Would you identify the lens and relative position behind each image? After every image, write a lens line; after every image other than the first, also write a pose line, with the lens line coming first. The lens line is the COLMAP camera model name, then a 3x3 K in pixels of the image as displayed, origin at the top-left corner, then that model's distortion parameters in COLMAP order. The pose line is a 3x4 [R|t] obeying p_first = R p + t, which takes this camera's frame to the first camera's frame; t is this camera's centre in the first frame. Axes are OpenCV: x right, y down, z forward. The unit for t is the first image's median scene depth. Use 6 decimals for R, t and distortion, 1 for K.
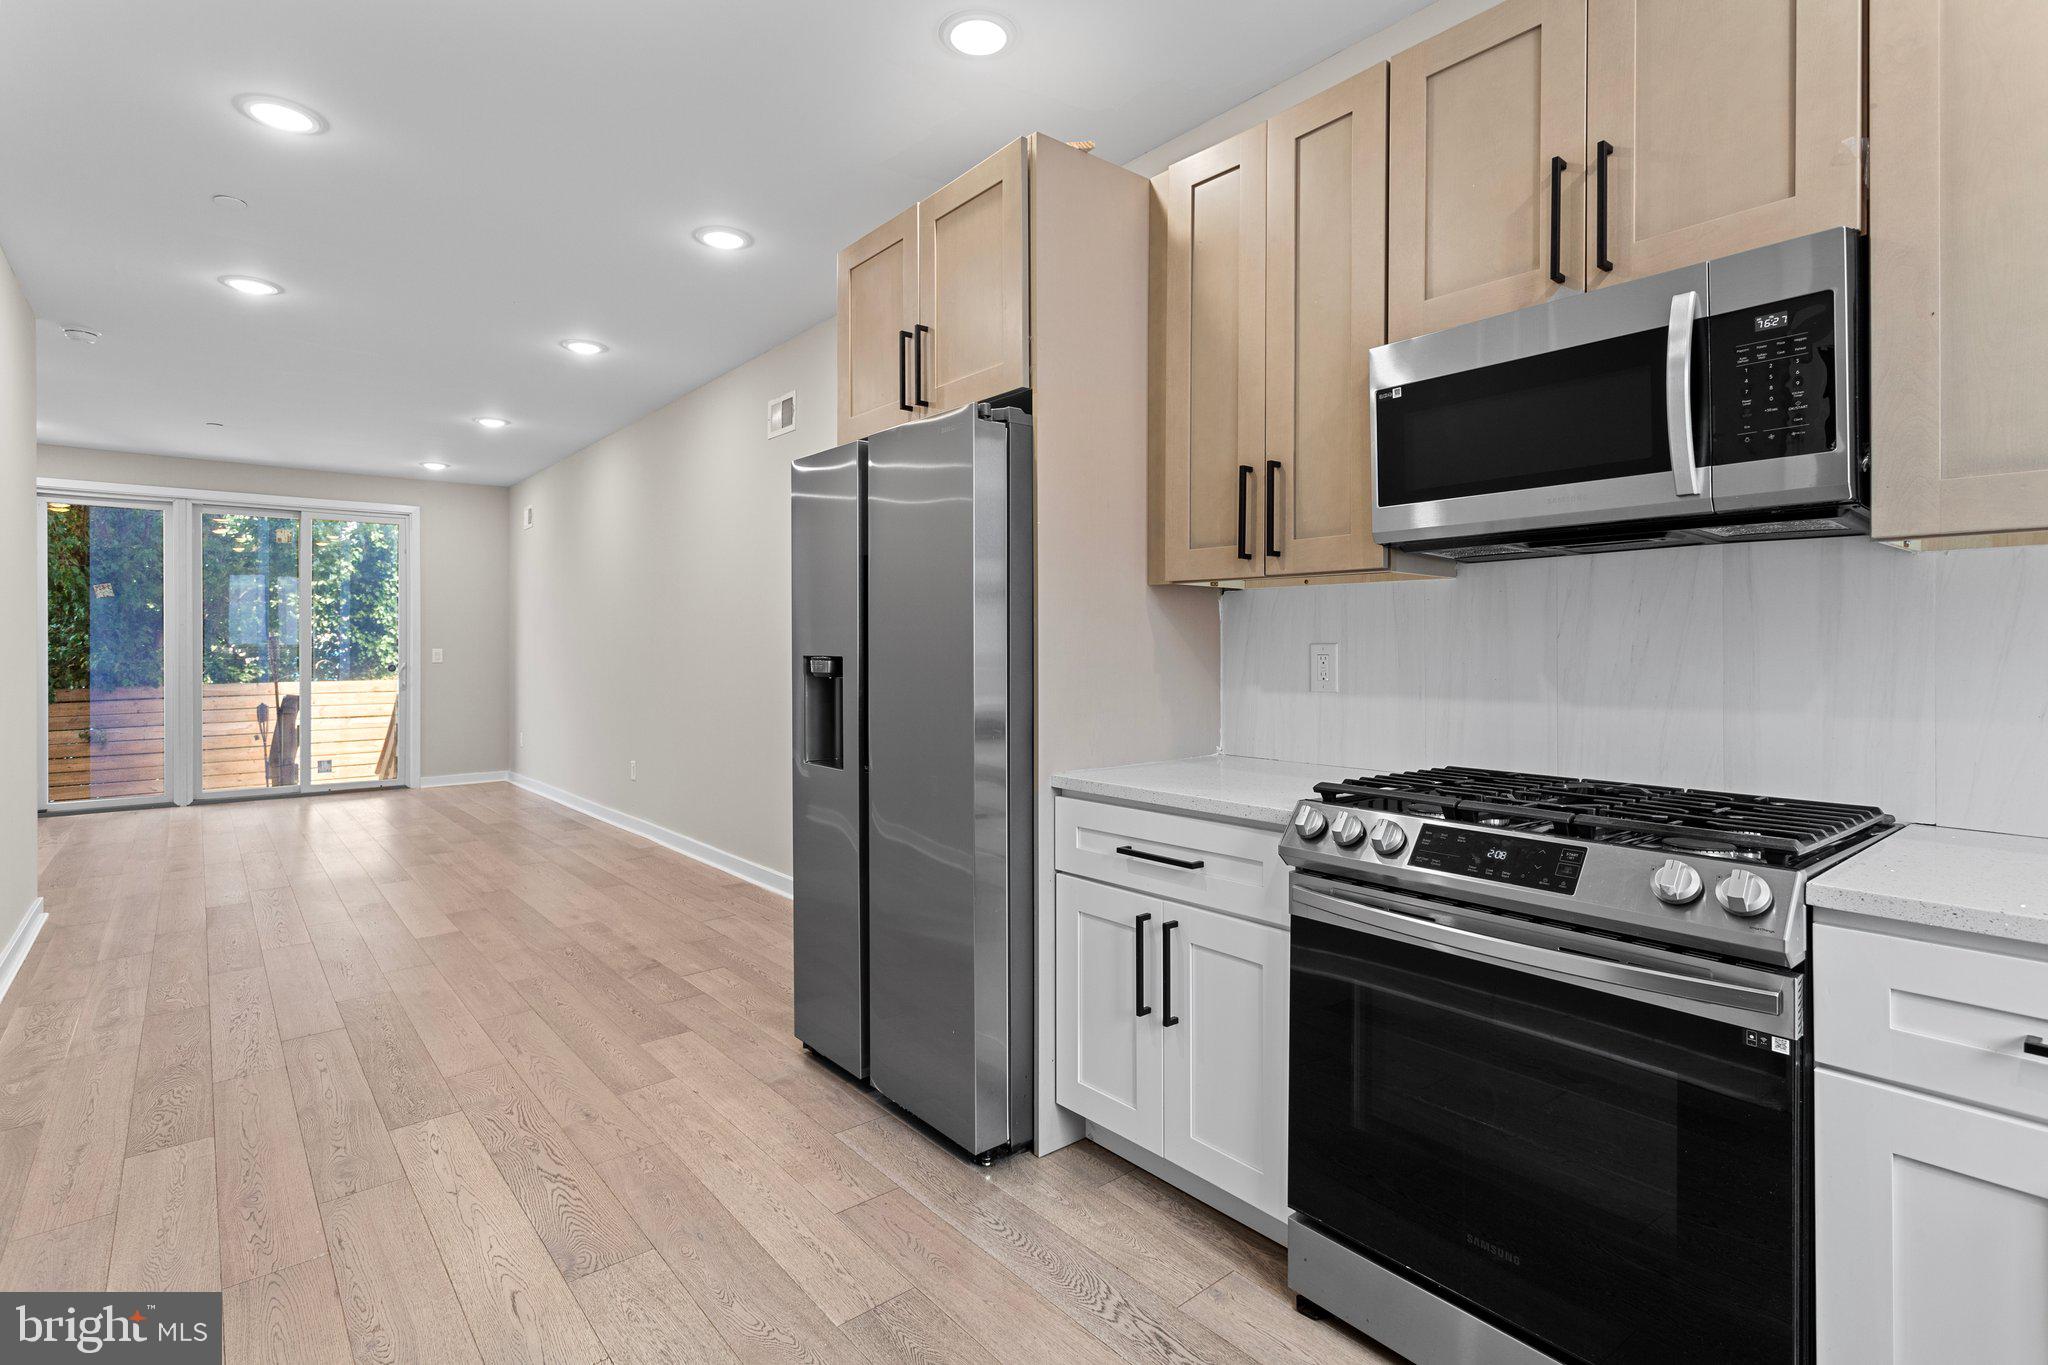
lens RADIAL K [[984.5, 0, 1017.7], [0, 984.5, 652.7], [0, 0, 1]] dist [0.004089, -0.000465]
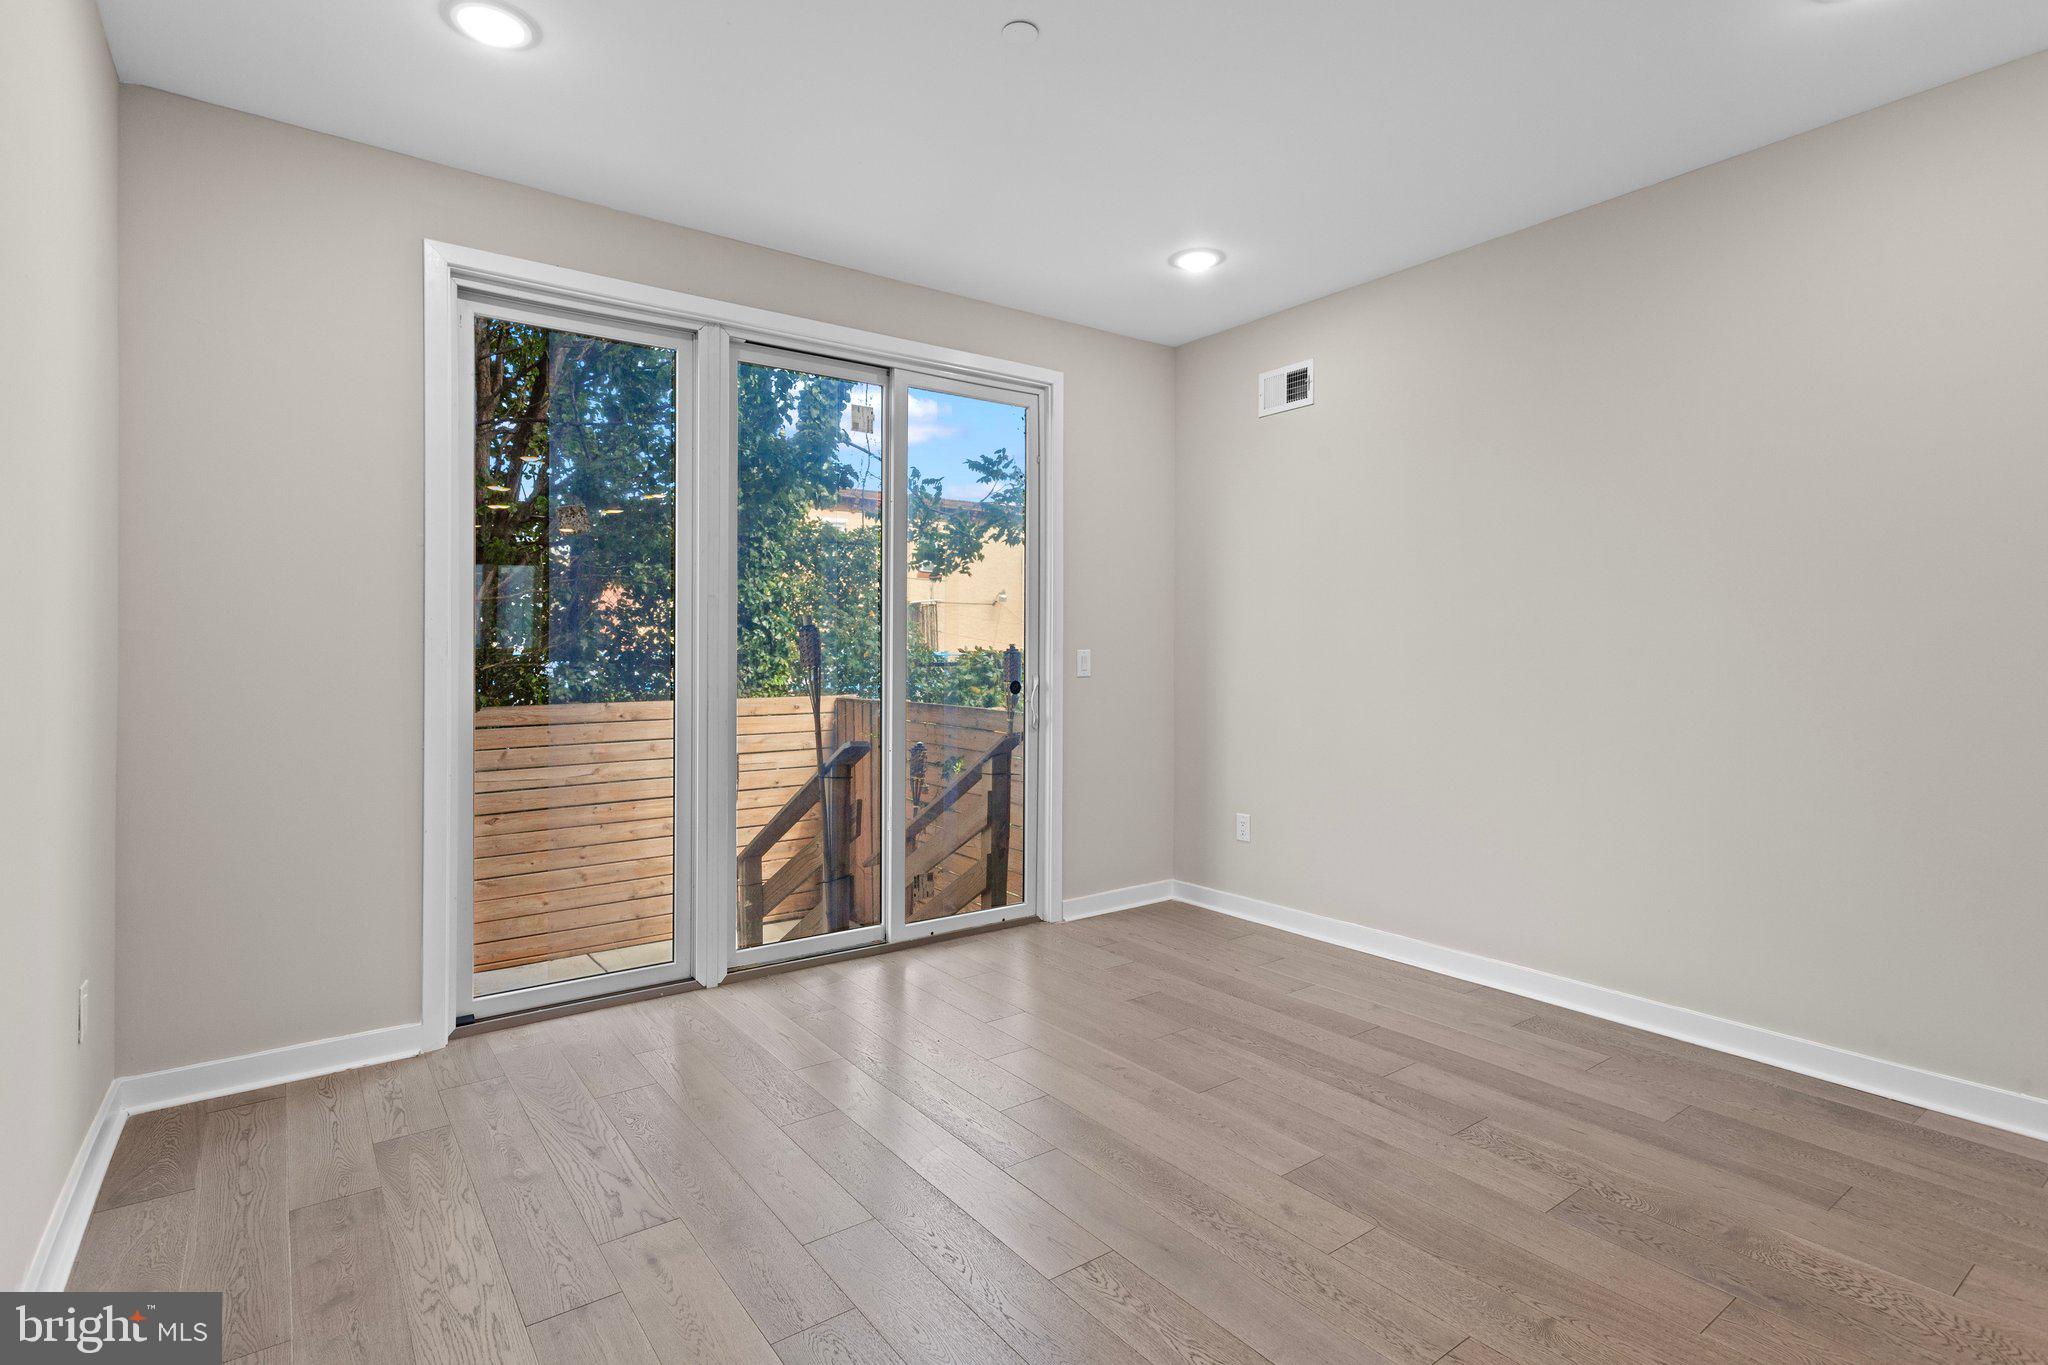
lens RADIAL K [[984.5, 0, 1000.0], [0, 984.5, 642.0], [0, 0, 1]] dist [0.004089, -0.000465]
pose [[0.996914, -0.000529, -0.078494, -0.639417], [-0.000663, 0.999885, -0.015151, 0.000394], [0.078493, 0.015156, 0.996799, 0.519430]]
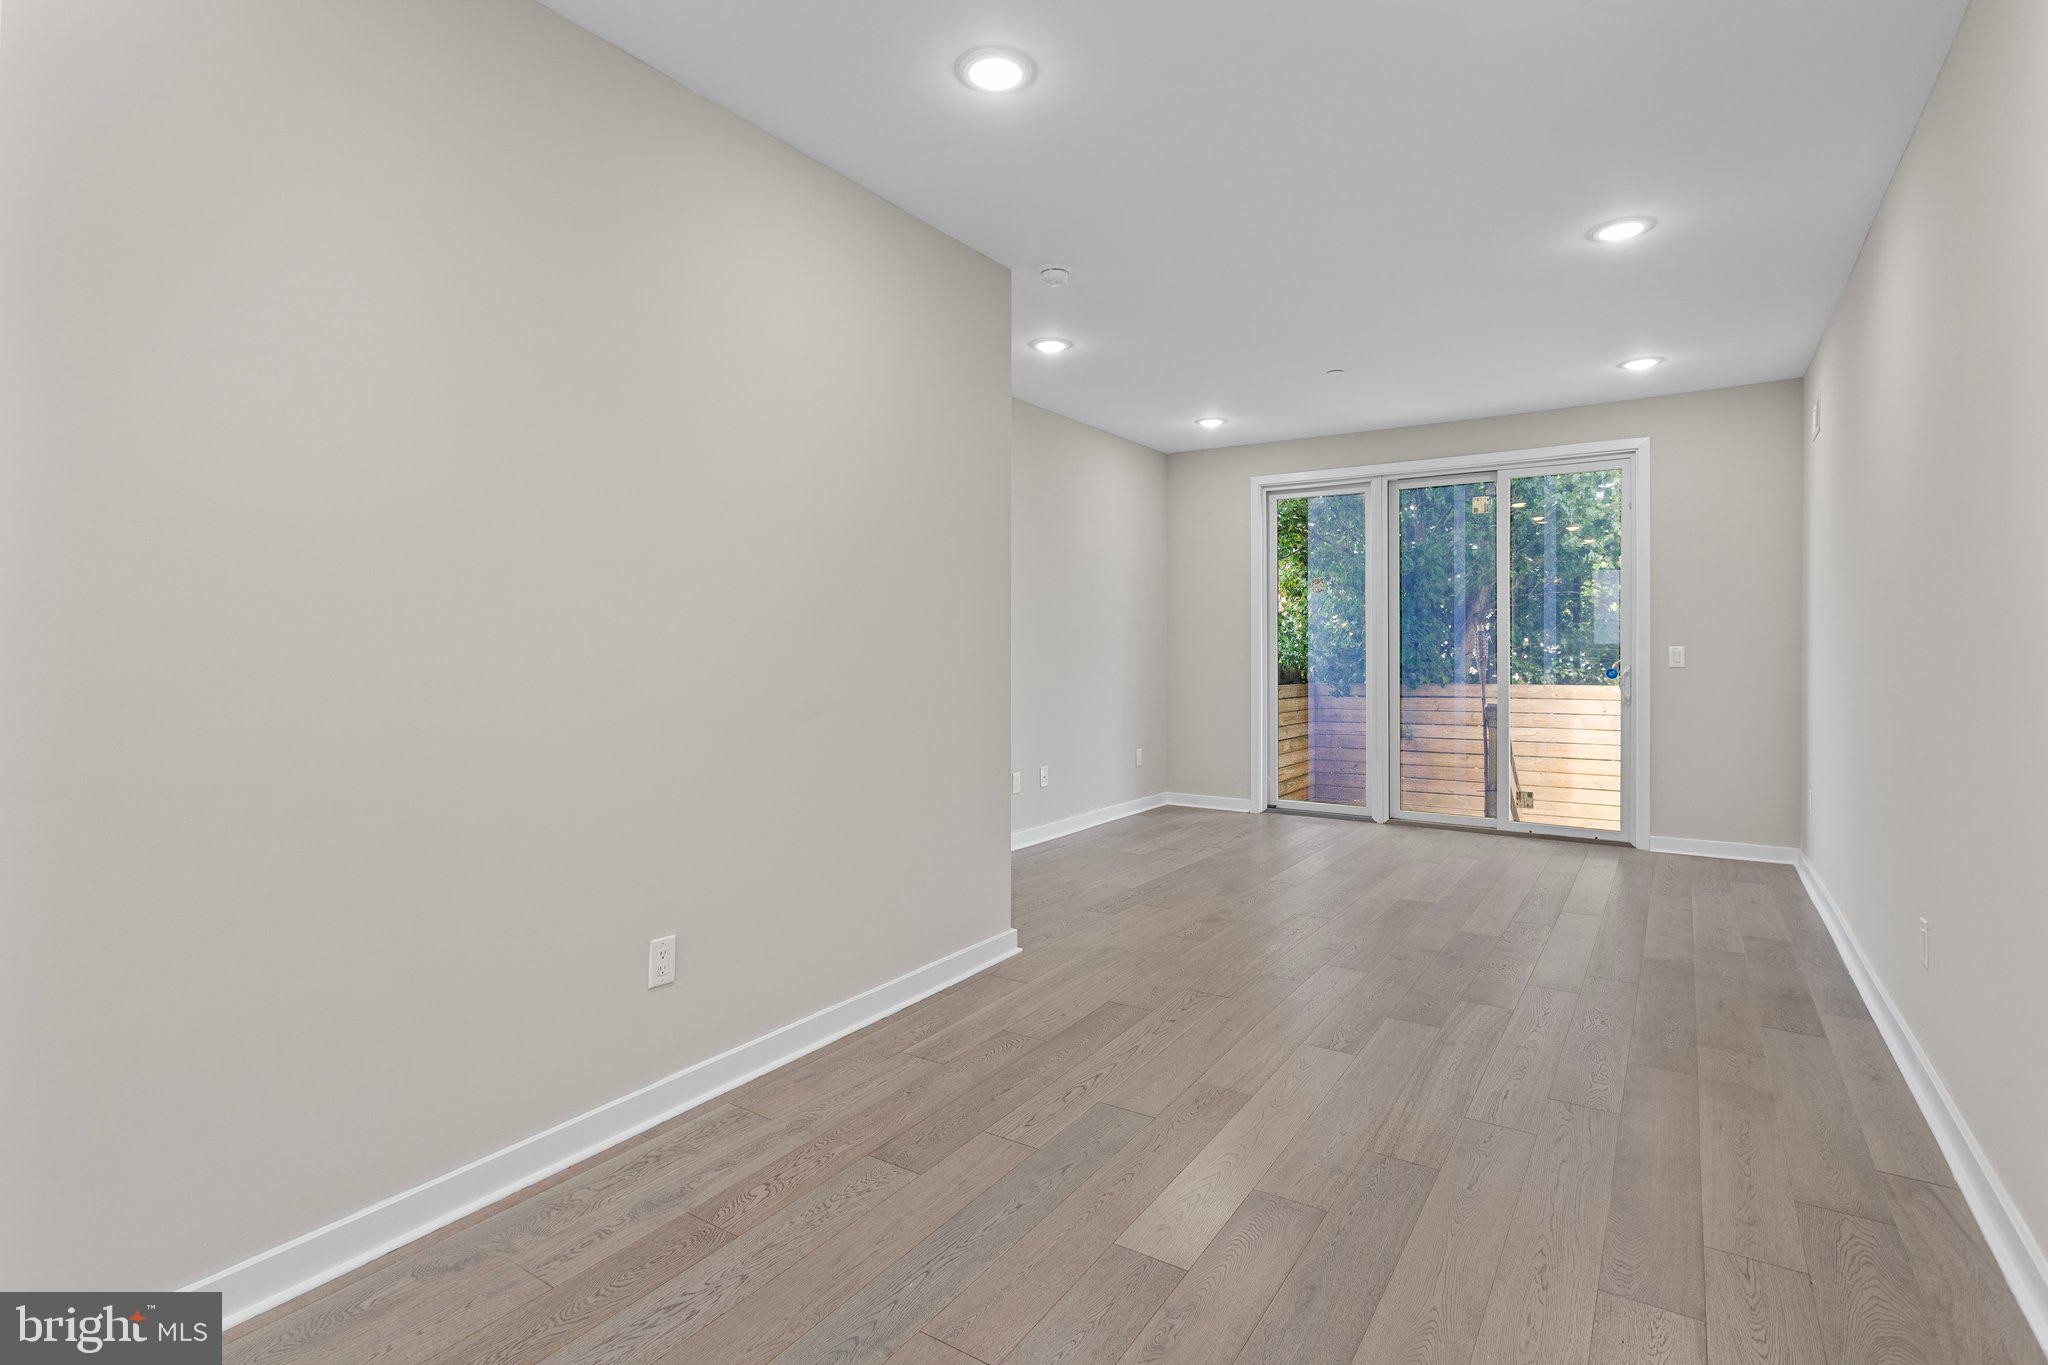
lens RADIAL K [[984.5, 0, 1030.7], [0, 984.5, 650.2], [0, 0, 1]] dist [0.004089, -0.000465]
pose [[0.283490, 0.004841, -0.958963, -0.080513], [-0.003189, 0.999986, 0.004105, -0.002742], [0.958970, 0.001895, 0.283501, 0.425112]]
